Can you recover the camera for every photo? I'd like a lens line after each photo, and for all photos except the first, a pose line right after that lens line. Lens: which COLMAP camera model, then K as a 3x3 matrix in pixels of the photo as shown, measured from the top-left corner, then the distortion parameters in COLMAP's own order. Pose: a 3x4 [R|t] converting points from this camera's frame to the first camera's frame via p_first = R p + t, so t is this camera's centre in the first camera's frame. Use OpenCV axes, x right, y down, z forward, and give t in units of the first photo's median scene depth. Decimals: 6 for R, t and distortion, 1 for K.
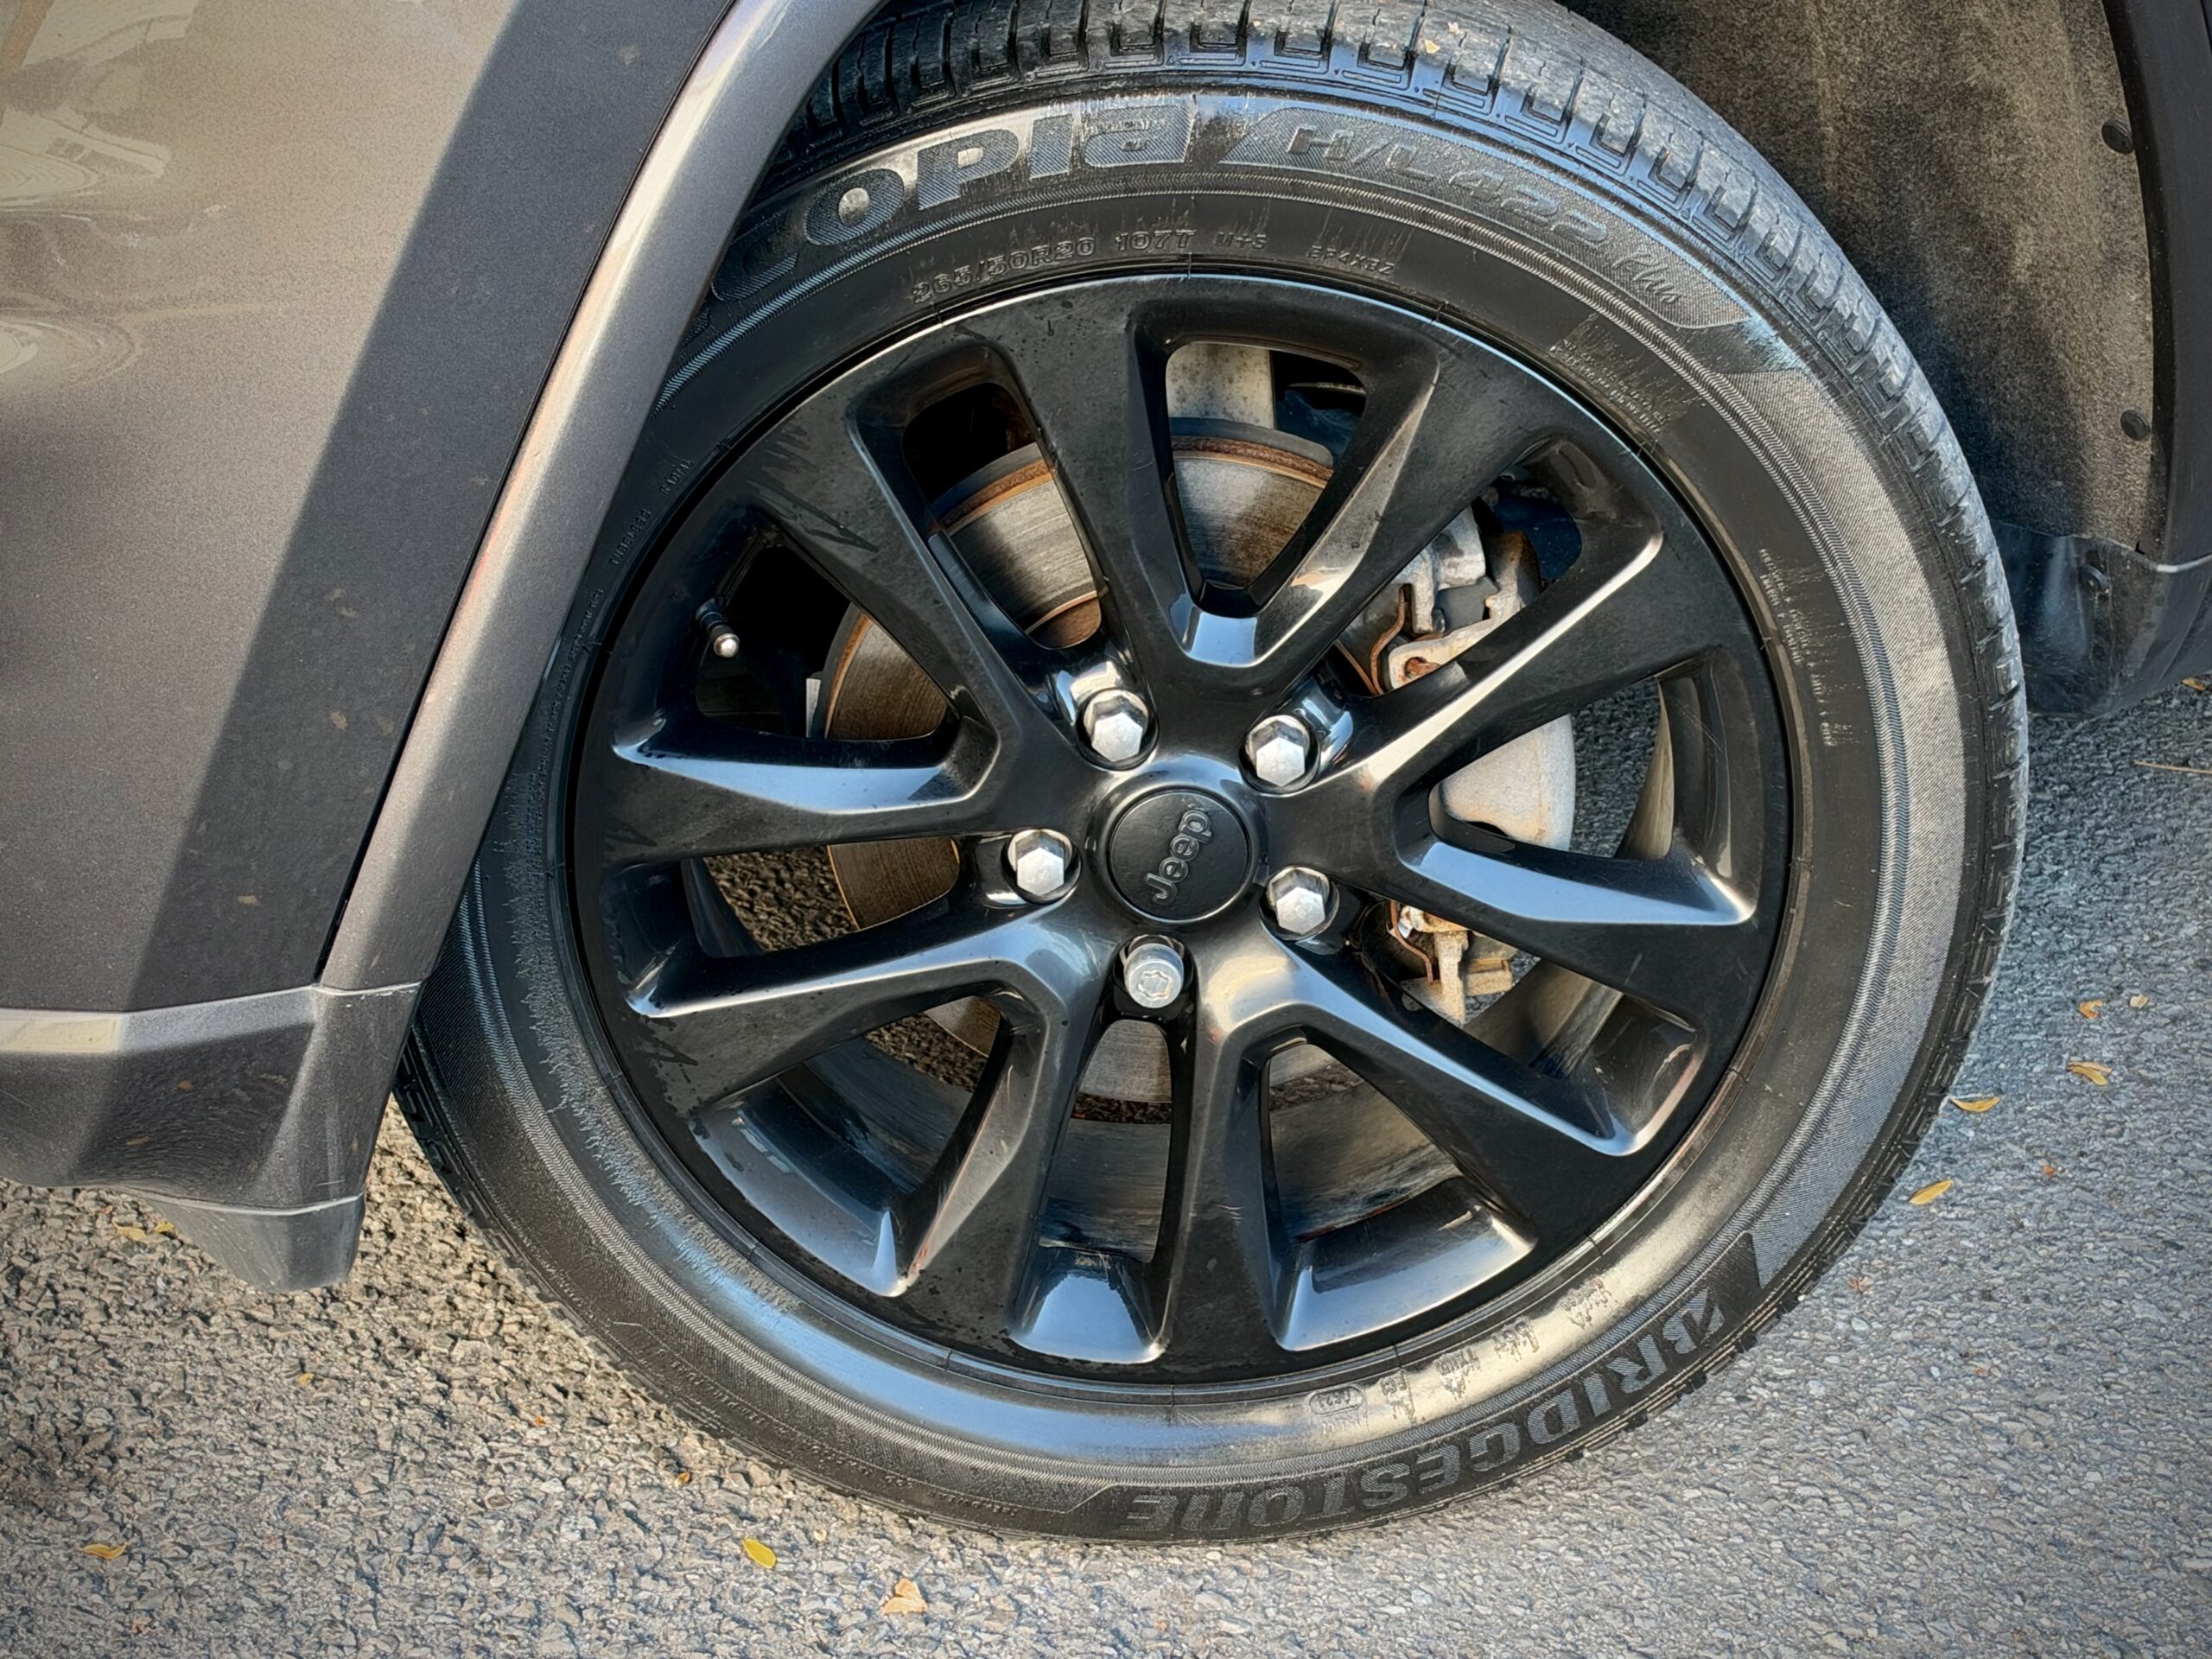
lens RADIAL K [[3790.7, 0, 1106.5], [0, 3790.7, 832.0], [0, 0, 1]] dist [0.104835, 0.080206]
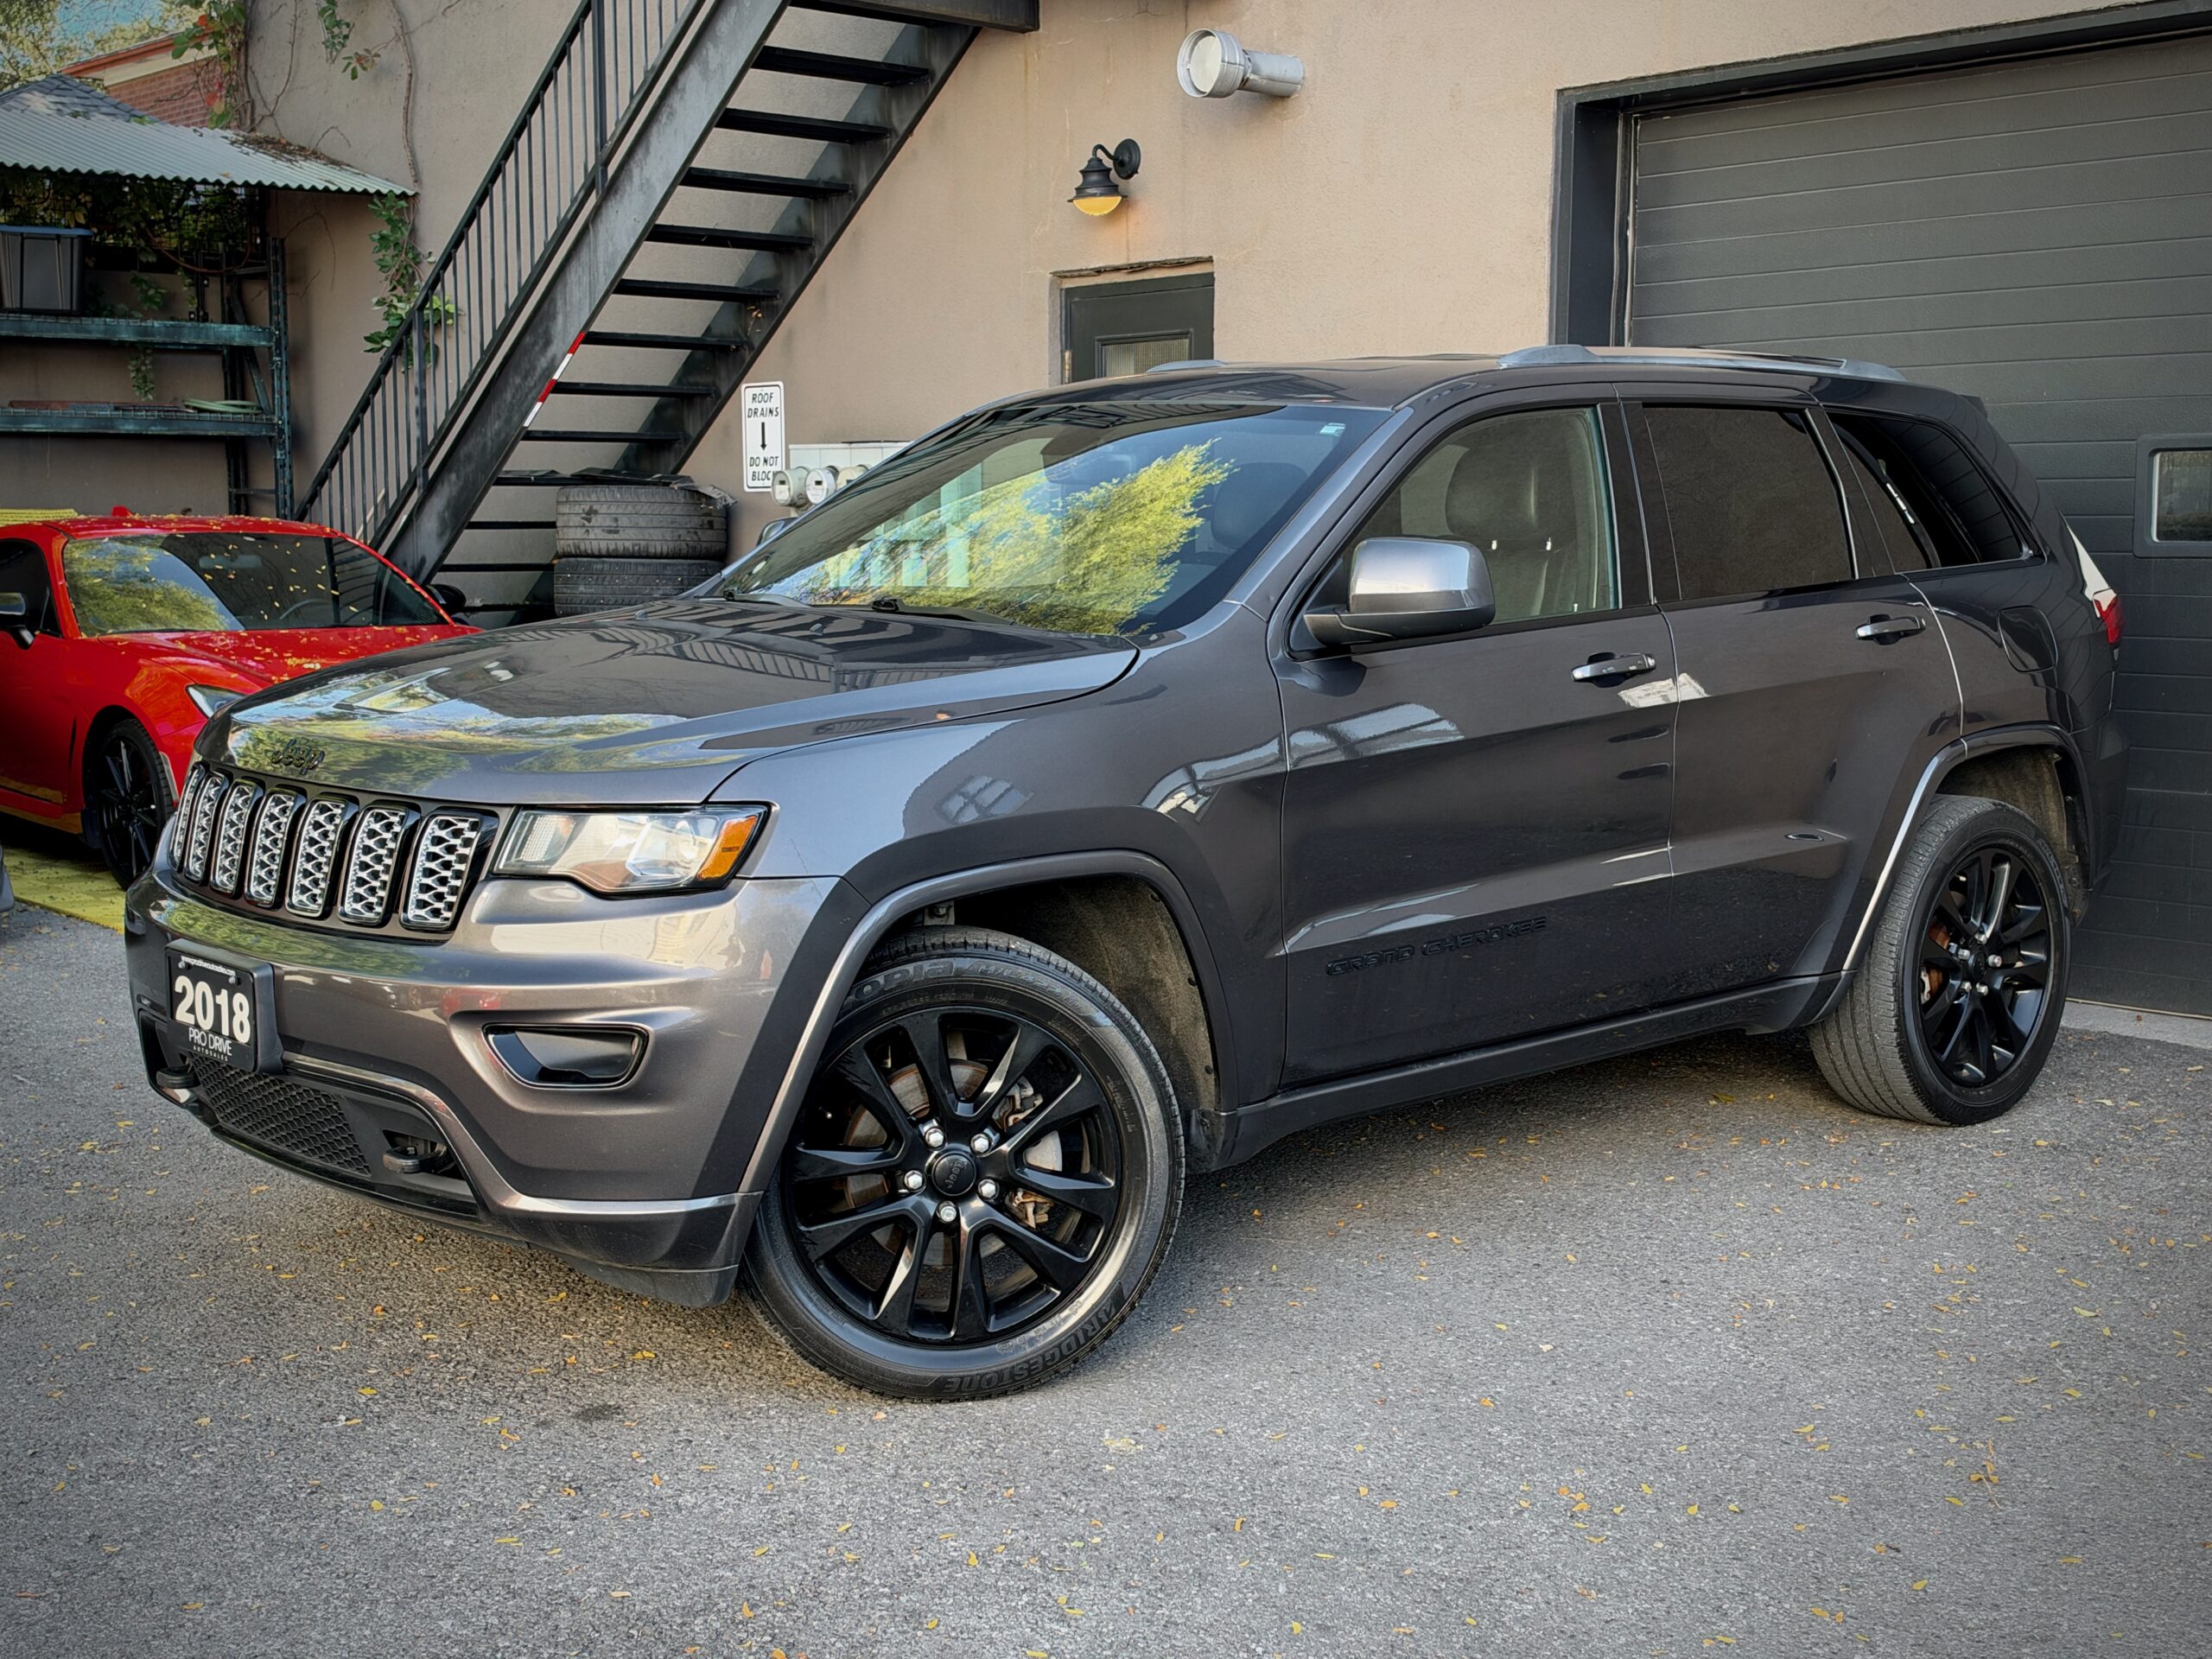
lens RADIAL K [[2705.7, 0, 1100.0], [0, 2705.7, 829.6], [0, 0, 1]] dist [0.230591, -0.675175]
pose [[0.982818, -0.022279, 0.183225, -0.305484], [0.085703, 0.934272, -0.346108, 0.596494], [-0.163471, 0.355864, 0.920129, -1.478286]]
